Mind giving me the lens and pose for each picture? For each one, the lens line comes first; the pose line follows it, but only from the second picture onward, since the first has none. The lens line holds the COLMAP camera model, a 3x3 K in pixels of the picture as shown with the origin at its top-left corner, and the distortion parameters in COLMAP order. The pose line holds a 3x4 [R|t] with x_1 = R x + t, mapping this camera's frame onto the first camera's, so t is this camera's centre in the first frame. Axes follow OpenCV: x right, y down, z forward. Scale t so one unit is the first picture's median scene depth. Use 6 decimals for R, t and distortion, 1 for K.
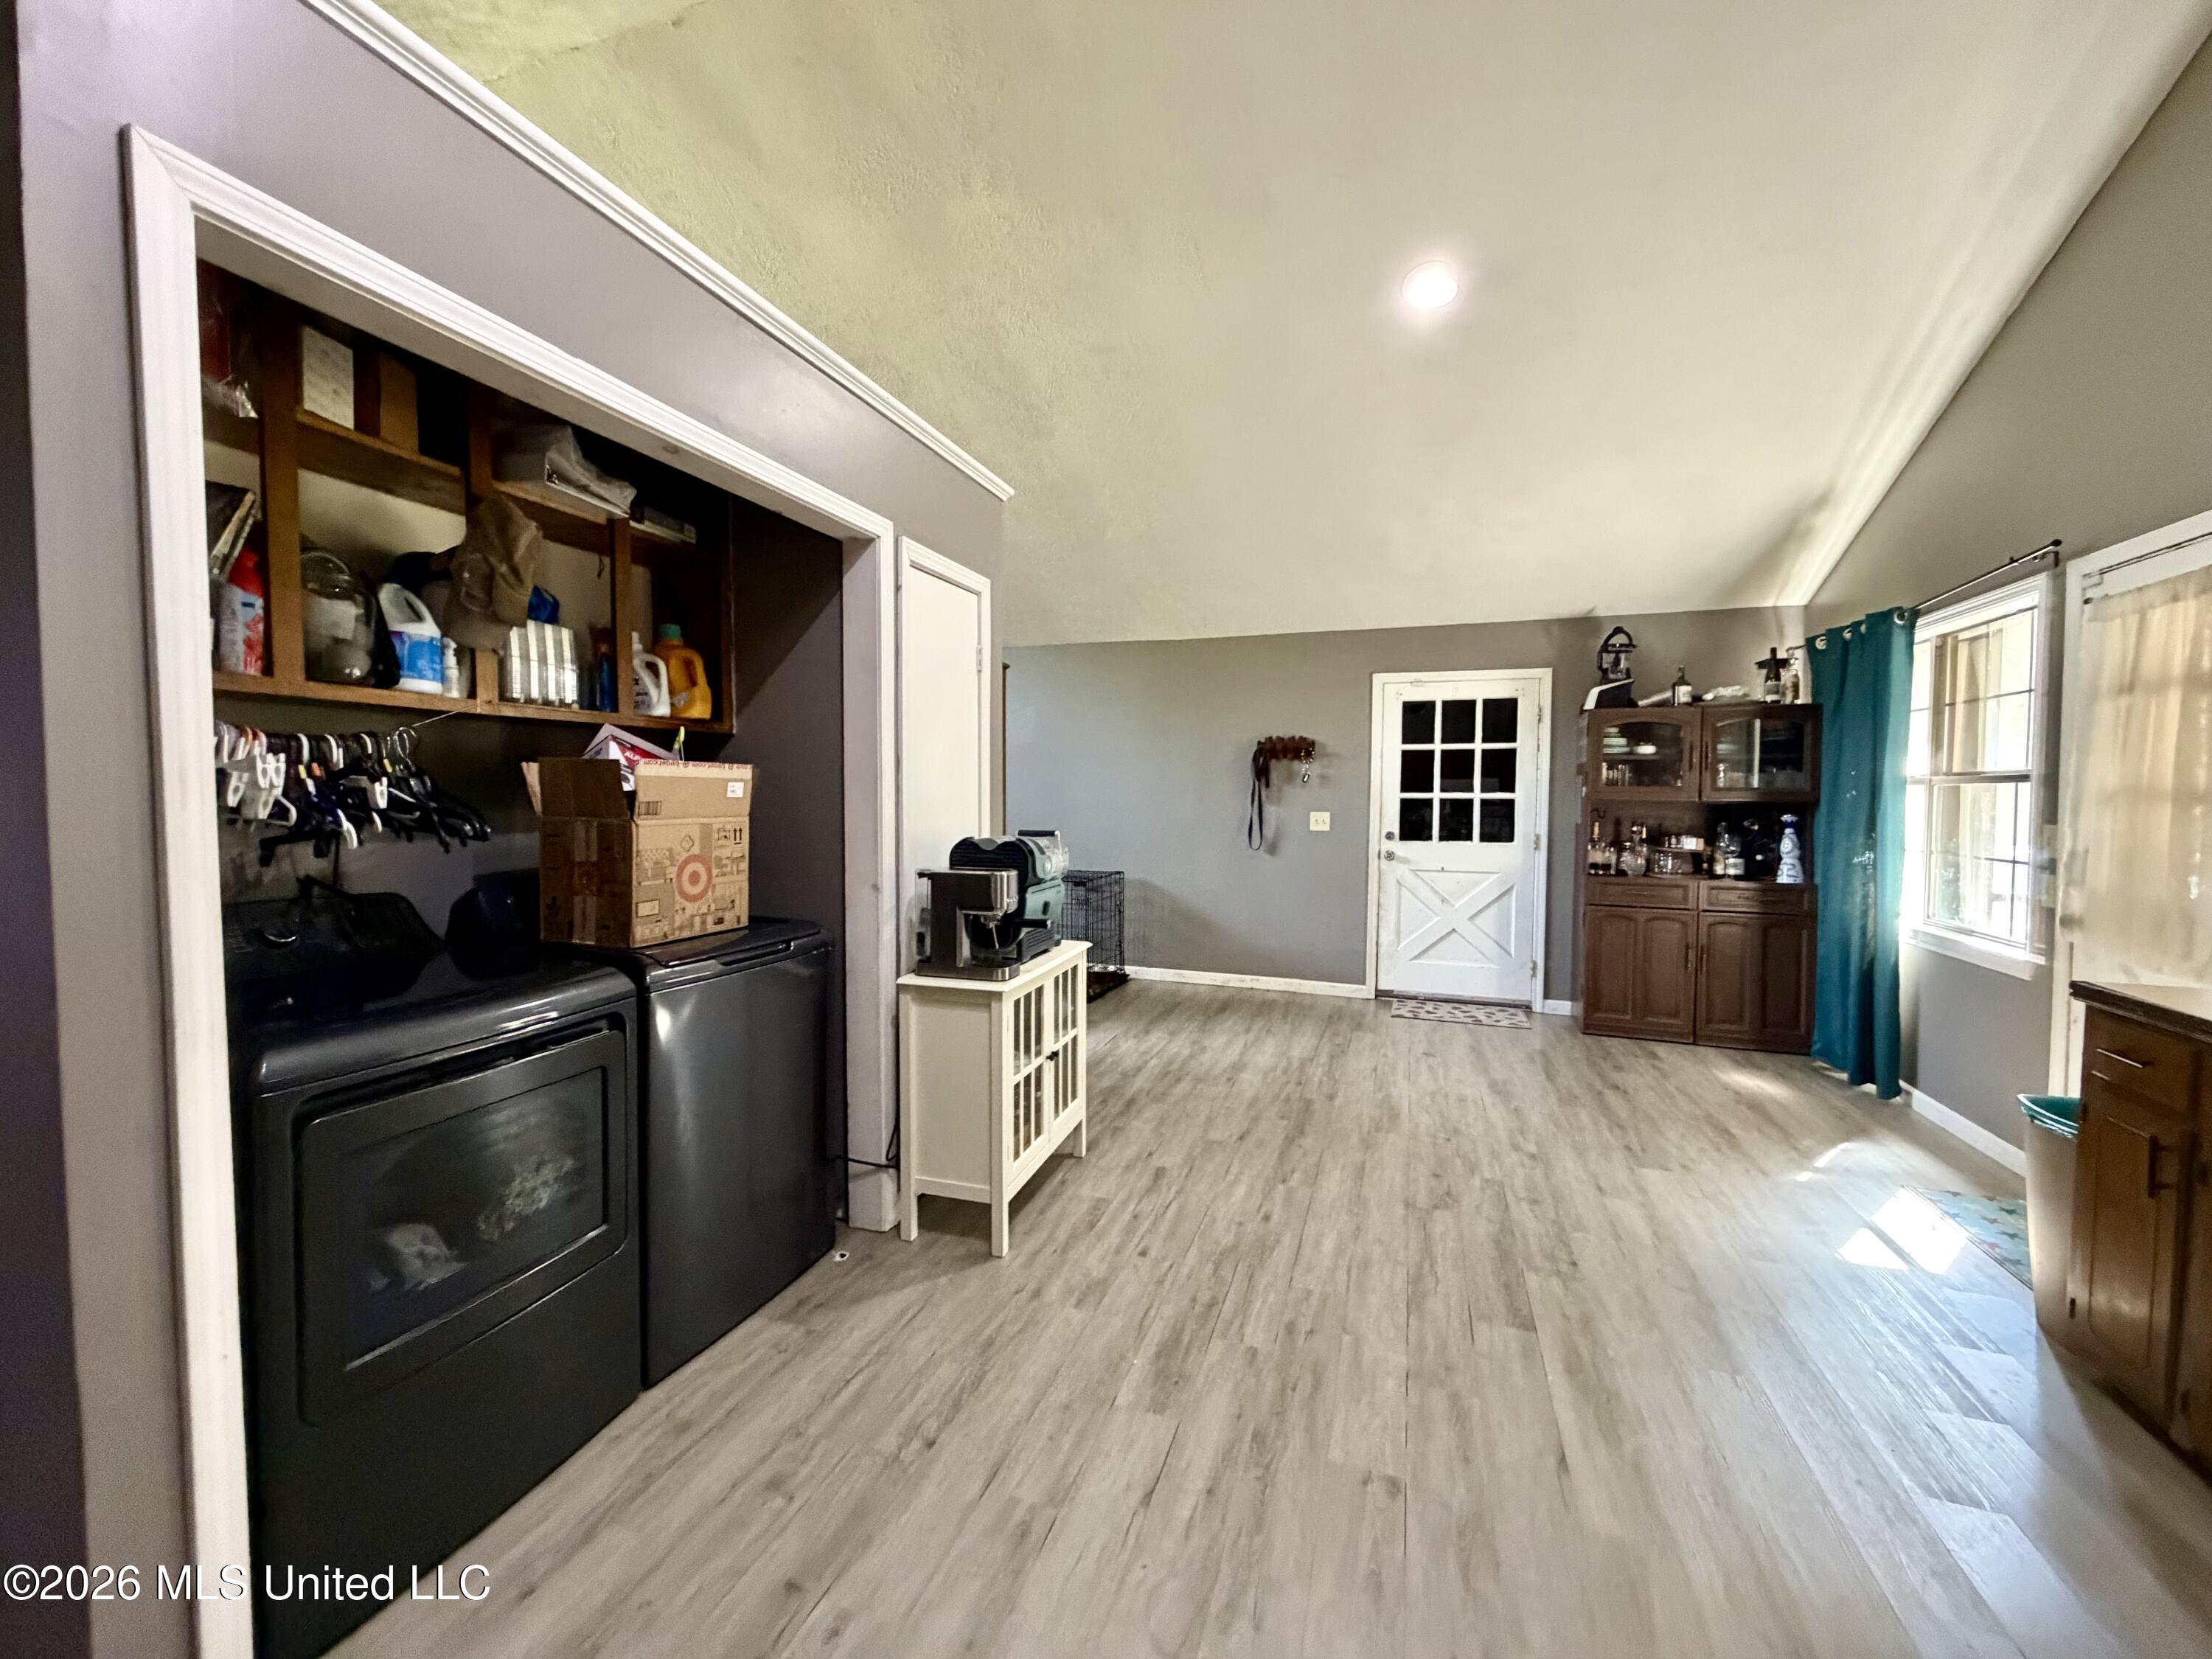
lens RADIAL K [[880.7, 0, 1105.4], [0, 880.7, 829.2], [0, 0, 1]] dist [0.001068, -0.000951]
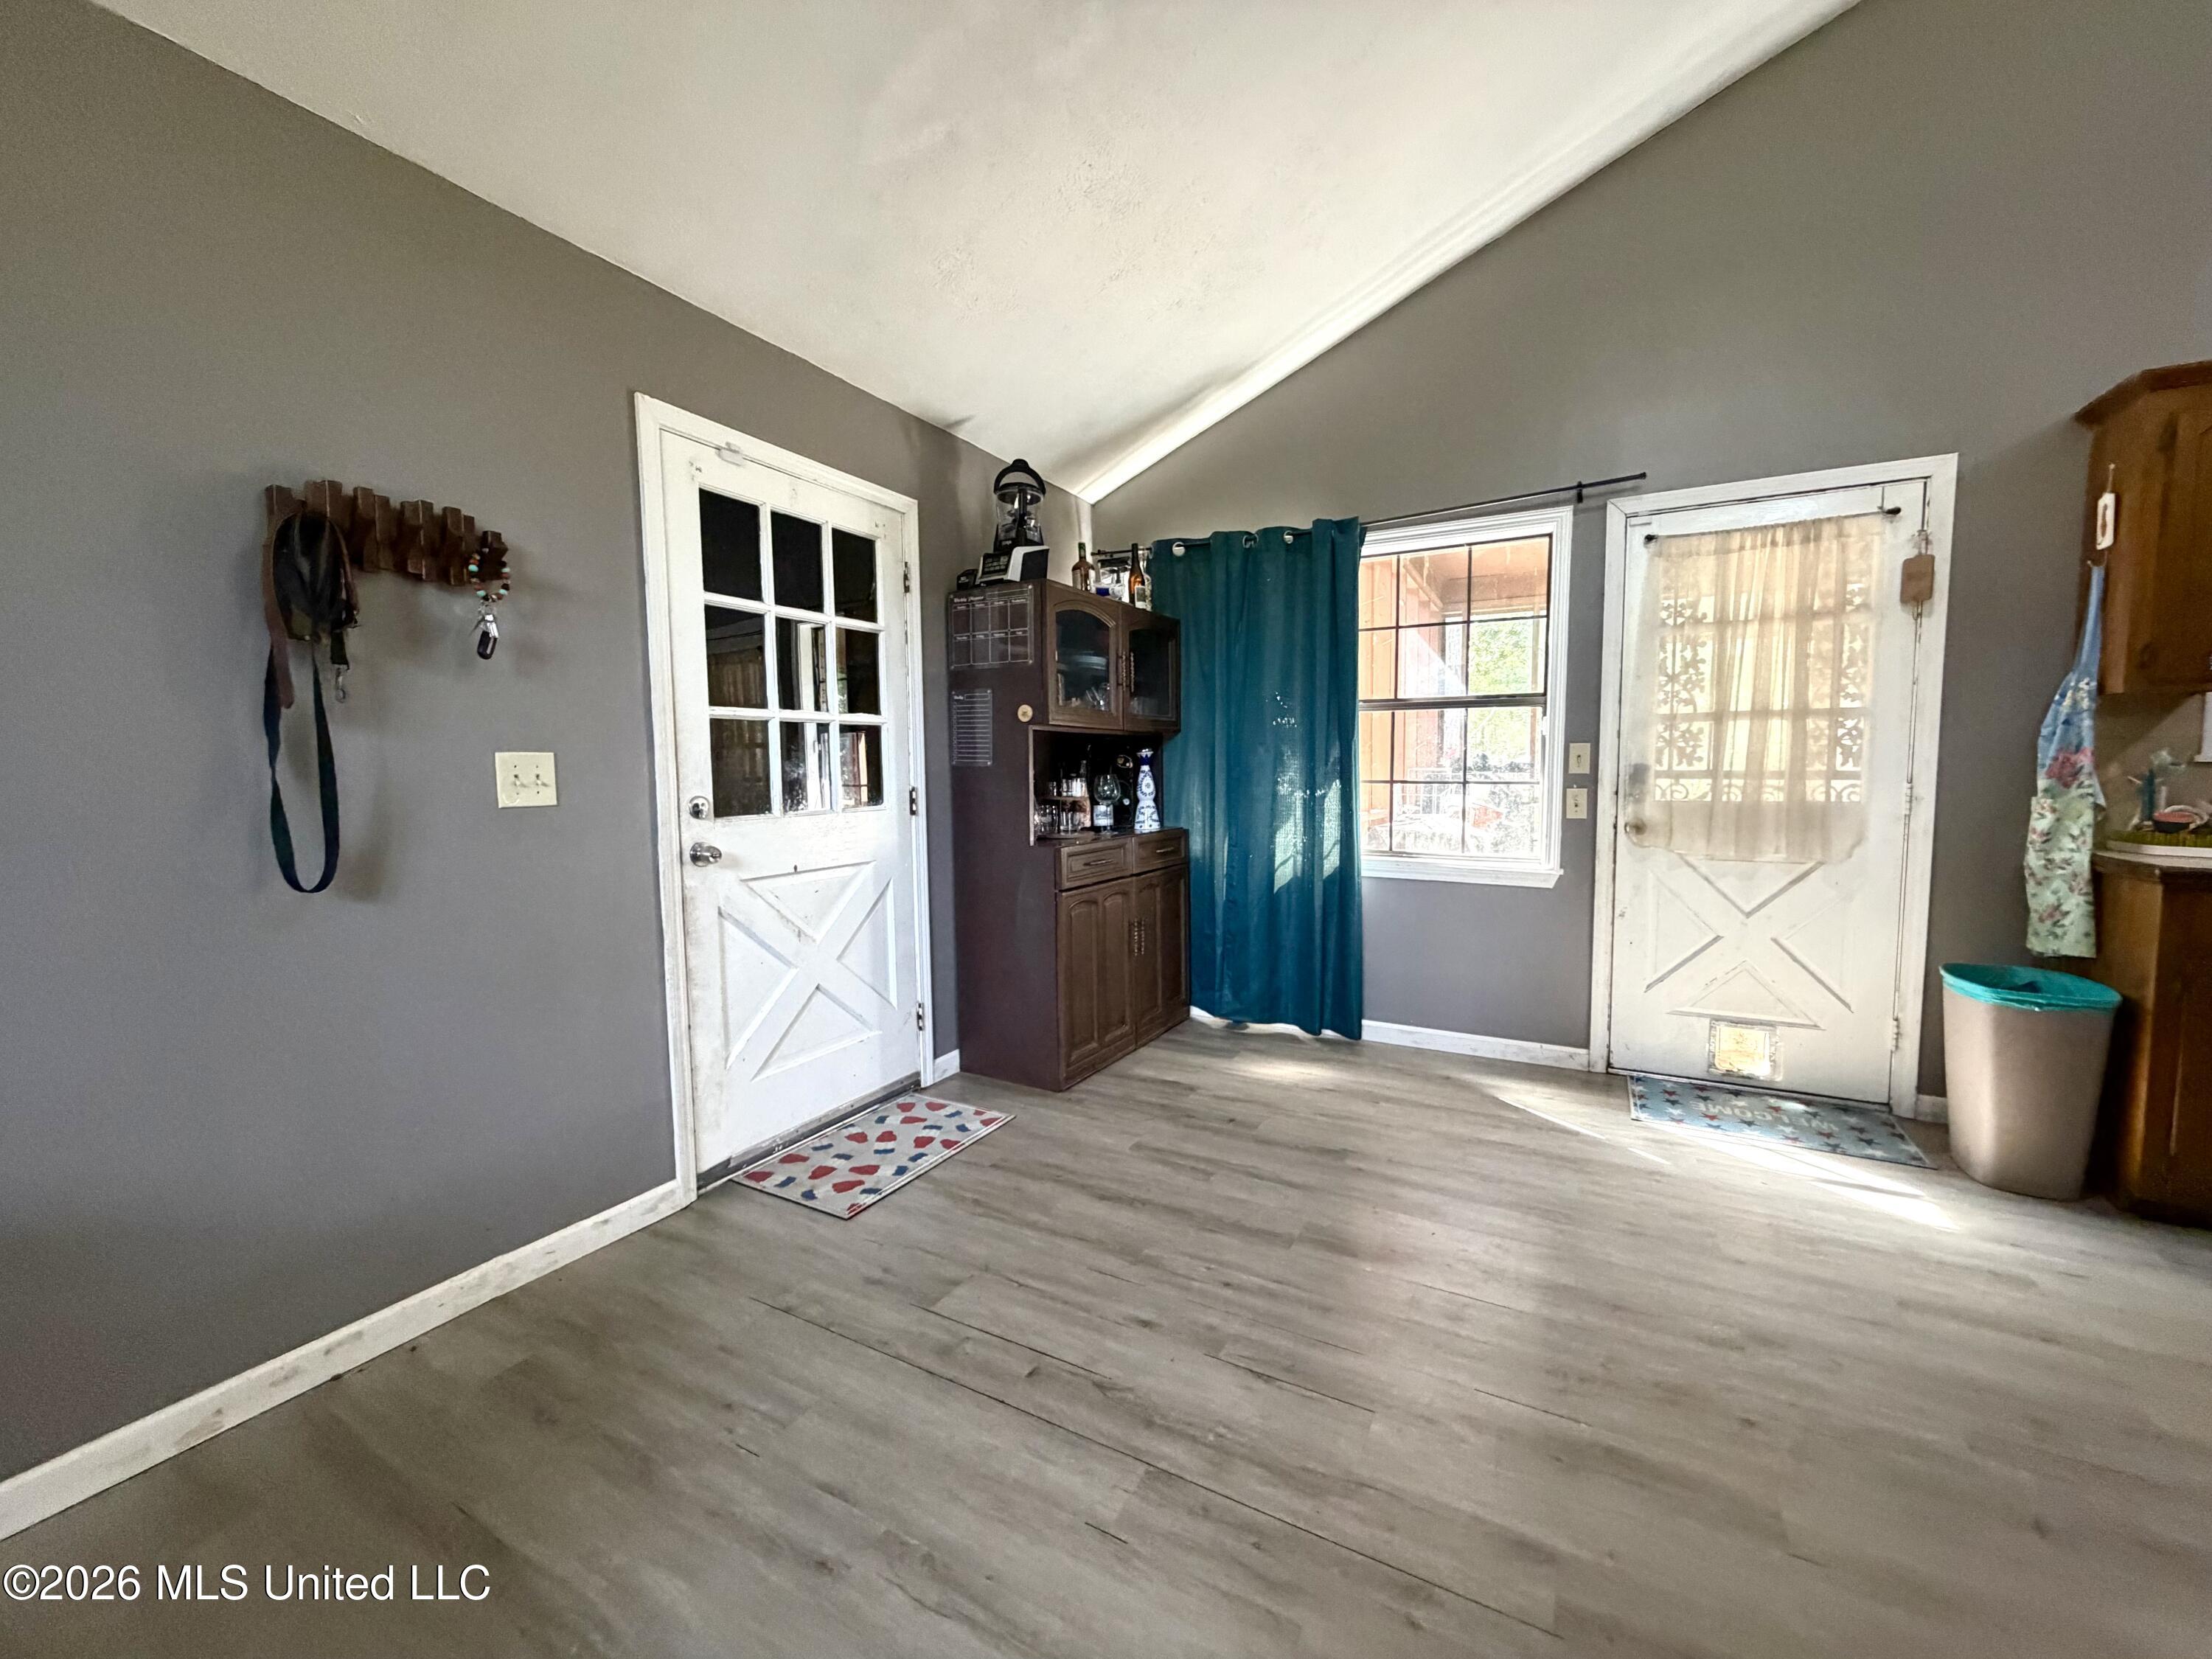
lens RADIAL K [[880.7, 0, 1103.3], [0, 880.7, 832.2], [0, 0, 1]] dist [0.001068, -0.000951]
pose [[0.168886, -0.088190, 0.981682, -0.060634], [0.046080, 0.995606, 0.081513, -0.006517], [-0.984558, 0.031470, 0.172207, 0.783551]]
